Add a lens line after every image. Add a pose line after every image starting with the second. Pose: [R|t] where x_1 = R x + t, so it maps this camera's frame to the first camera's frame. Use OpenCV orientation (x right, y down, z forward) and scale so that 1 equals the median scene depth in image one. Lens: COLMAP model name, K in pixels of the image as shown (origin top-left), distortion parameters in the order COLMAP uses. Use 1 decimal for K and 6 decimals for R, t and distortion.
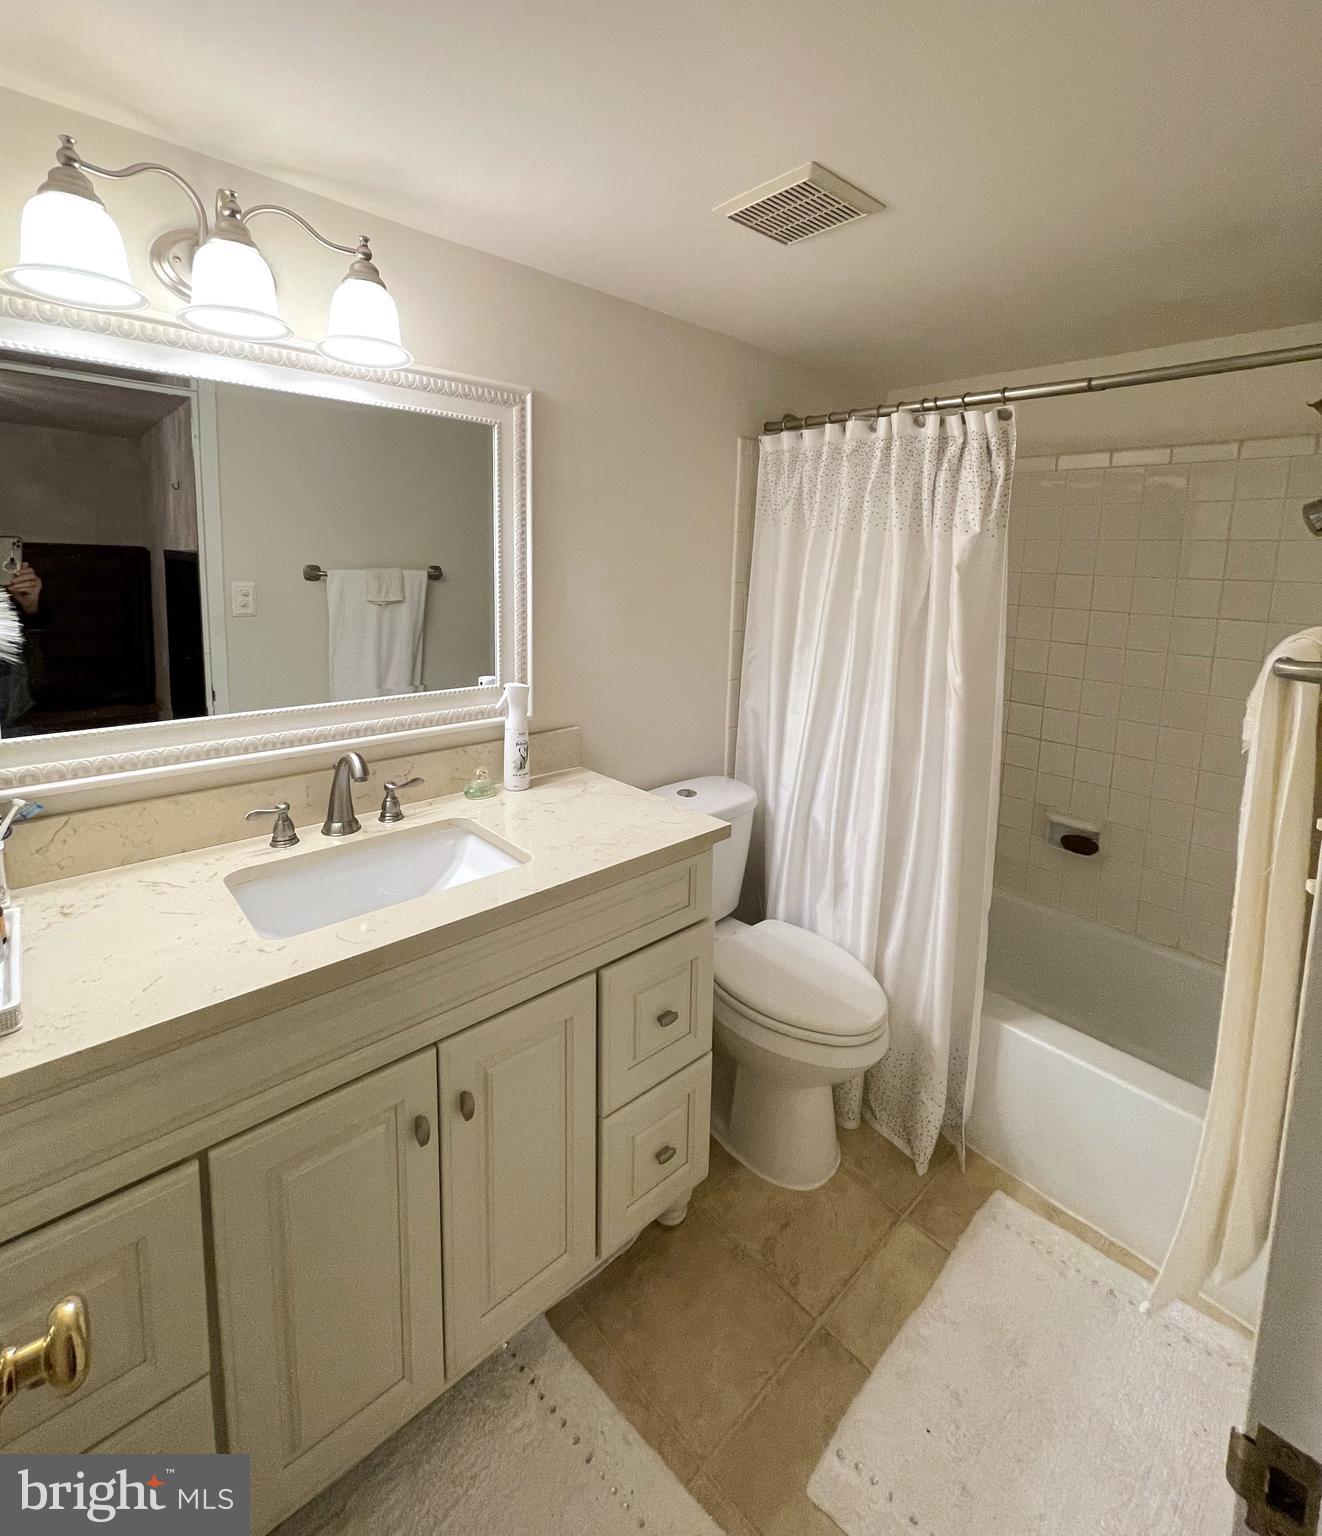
lens RADIAL K [[708.7, 0, 668.6], [0, 708.7, 646.8], [0, 0, 1]] dist [-0.005795, 0.001542]
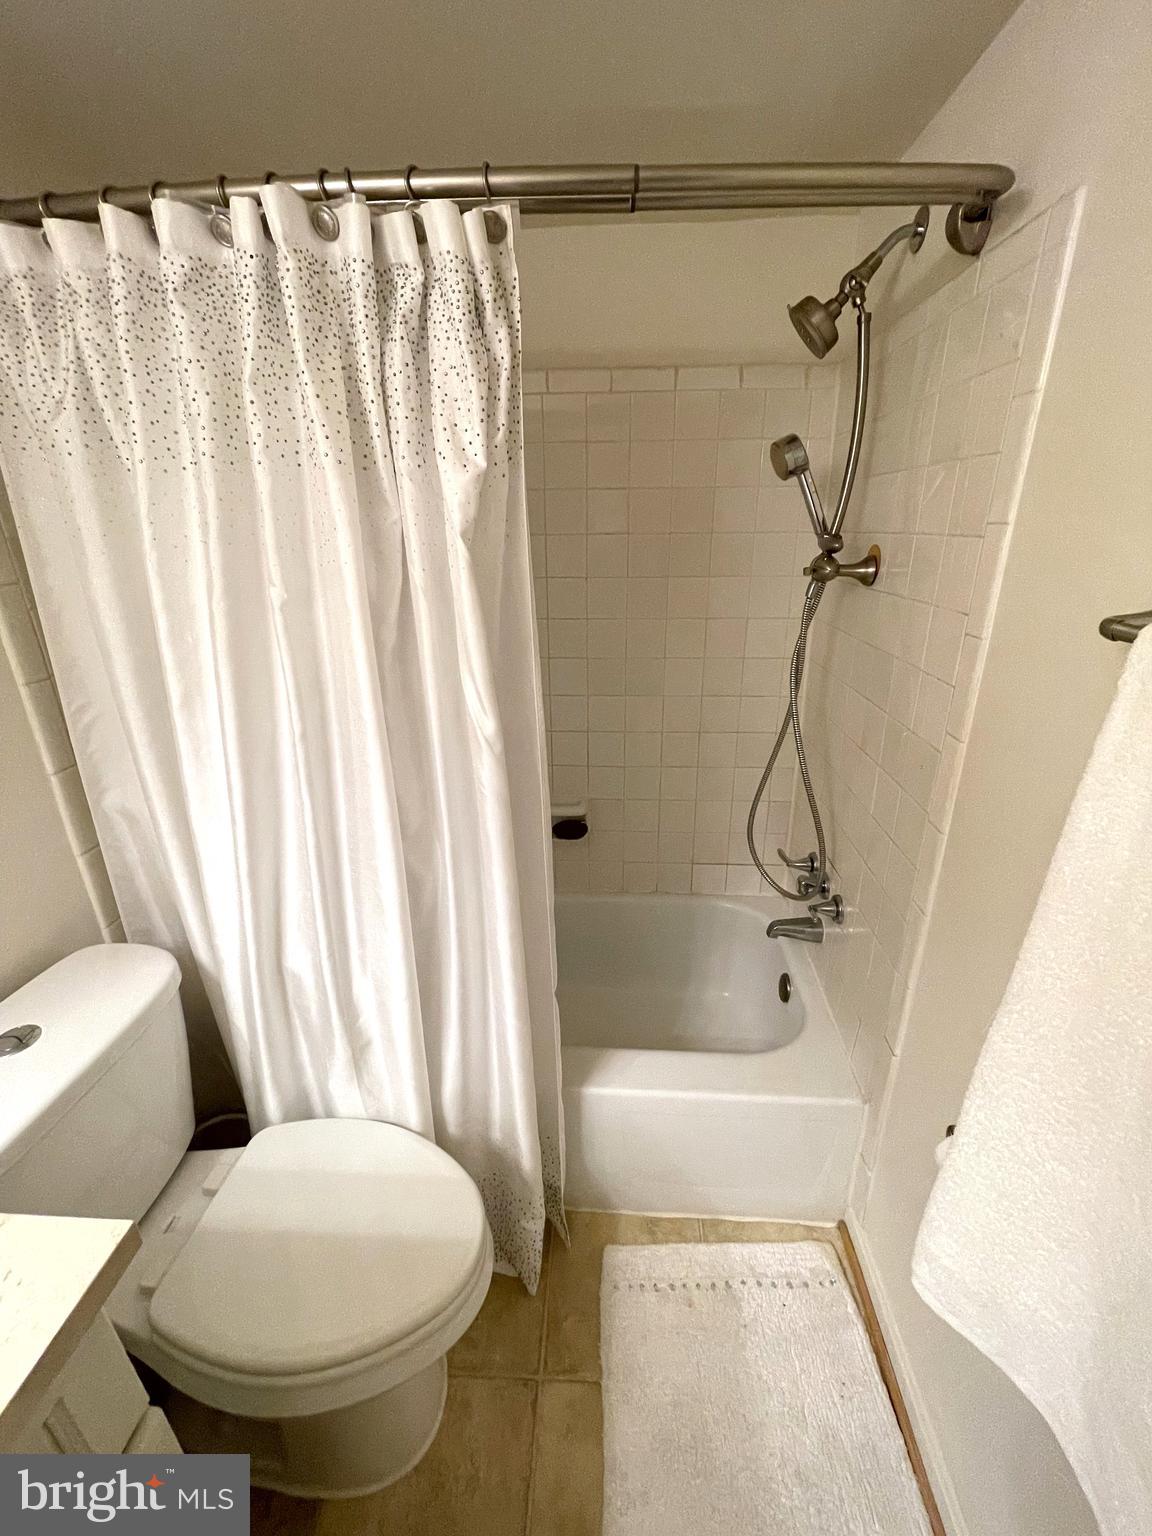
lens RADIAL K [[618.4, 0, 583.1], [0, 618.4, 759.4], [0, 0, 1]] dist [-0.005825, 0.000848]
pose [[0.717450, -0.279685, 0.637998, 0.110062], [0.115828, 0.951008, 0.286649, -0.069411], [-0.686913, -0.131759, 0.714696, 0.534670]]
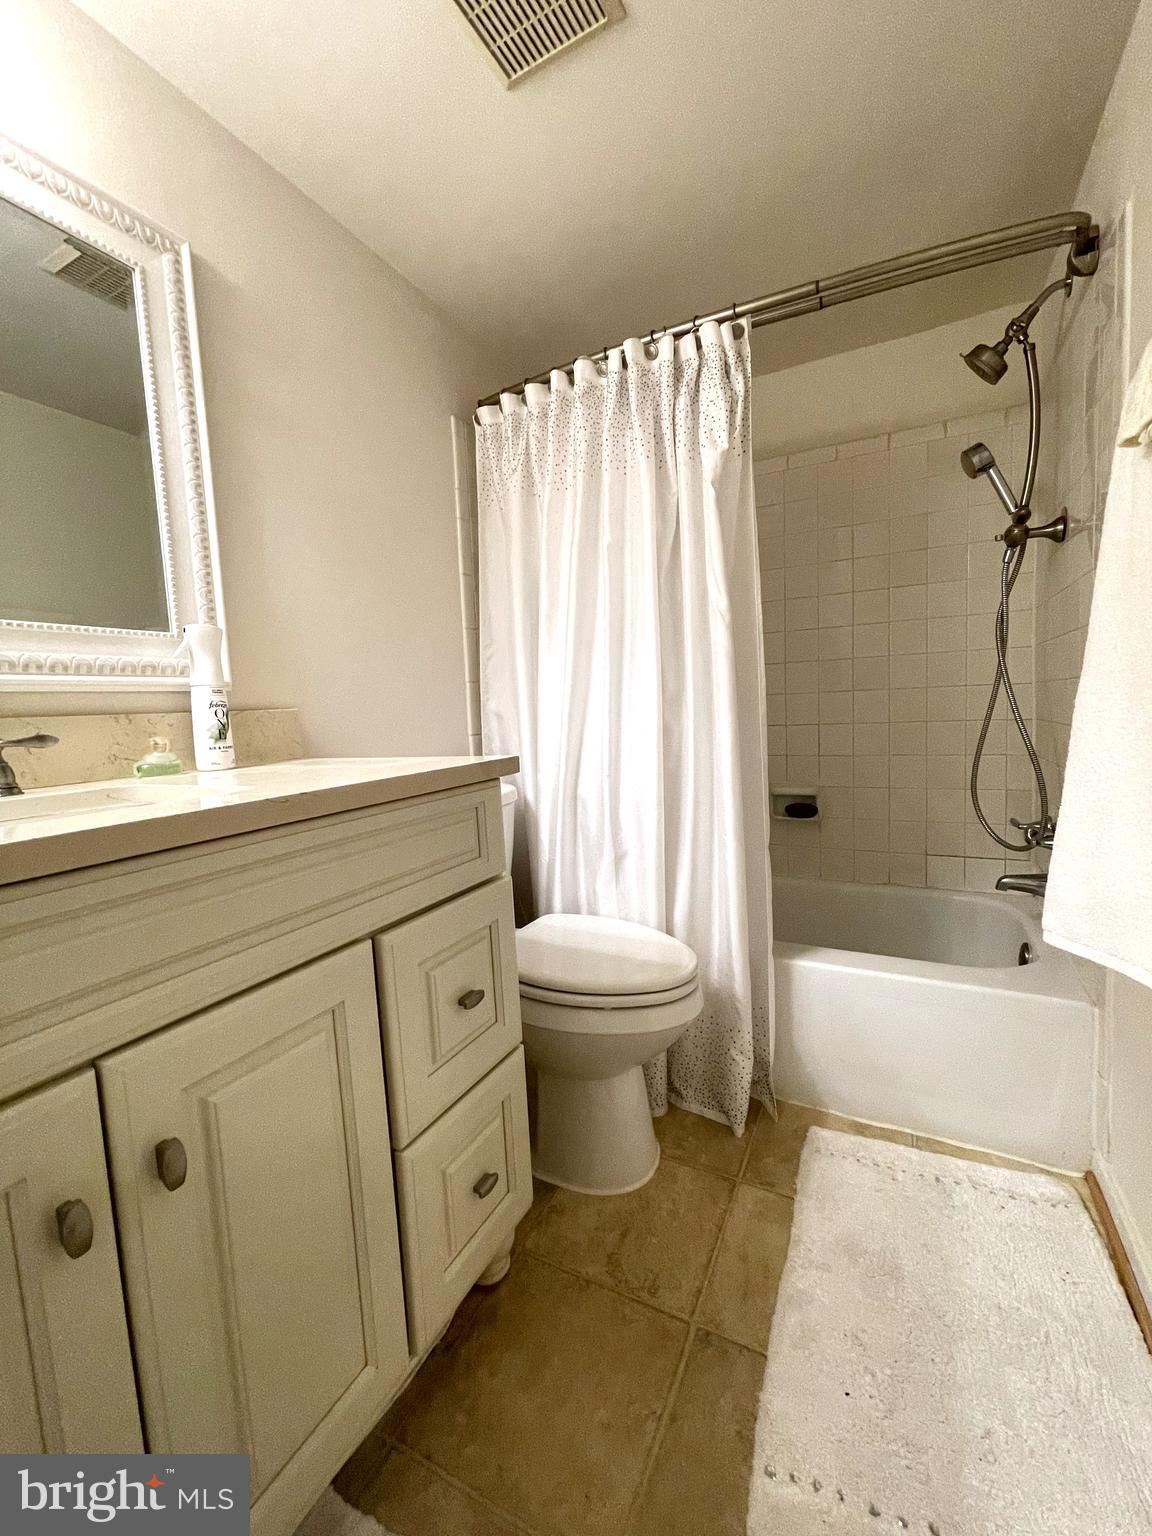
lens RADIAL K [[618.4, 0, 583.2], [0, 618.4, 760.4], [0, 0, 1]] dist [-0.005825, 0.000848]
pose [[0.936607, -0.097024, 0.336682, -0.073320], [0.110220, 0.993701, -0.020257, 0.248715], [-0.332595, 0.056082, 0.941401, 0.270682]]
